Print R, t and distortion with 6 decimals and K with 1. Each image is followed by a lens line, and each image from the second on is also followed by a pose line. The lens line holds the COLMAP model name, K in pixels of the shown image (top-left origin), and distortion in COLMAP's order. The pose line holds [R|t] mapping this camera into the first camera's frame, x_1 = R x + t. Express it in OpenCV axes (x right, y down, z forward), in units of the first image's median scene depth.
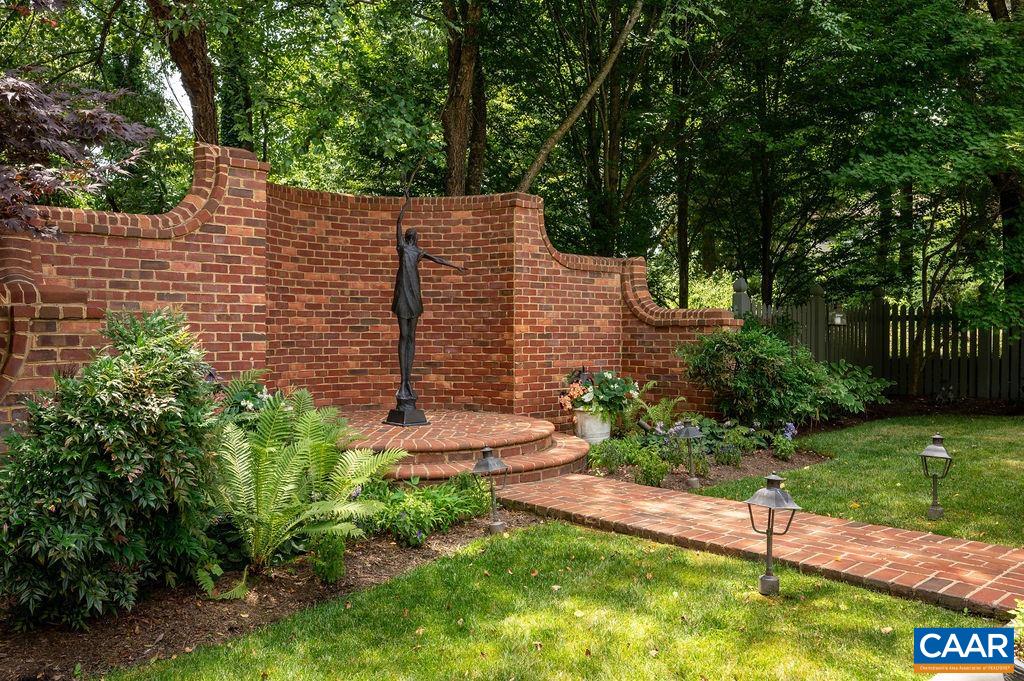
lens RADIAL K [[843.2, 0, 512.4], [0, 843.2, 338.2], [0, 0, 1]] dist [0.000478, -0.000141]
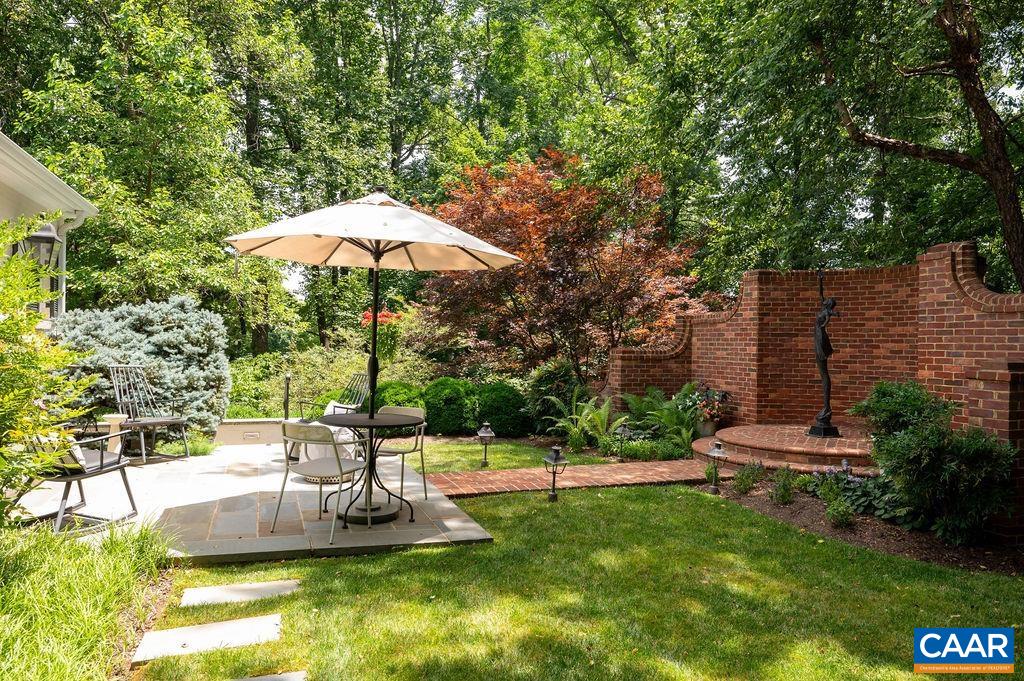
lens RADIAL K [[705.4, 0, 512.3], [0, 705.4, 340.8], [0, 0, 1]] dist [-0.002687, -0.000741]
pose [[-0.397541, -0.008027, -0.917549, 1.042510], [-0.019909, 0.999802, -0.000121, -0.042855], [0.917368, 0.018220, -0.397622, 0.876599]]
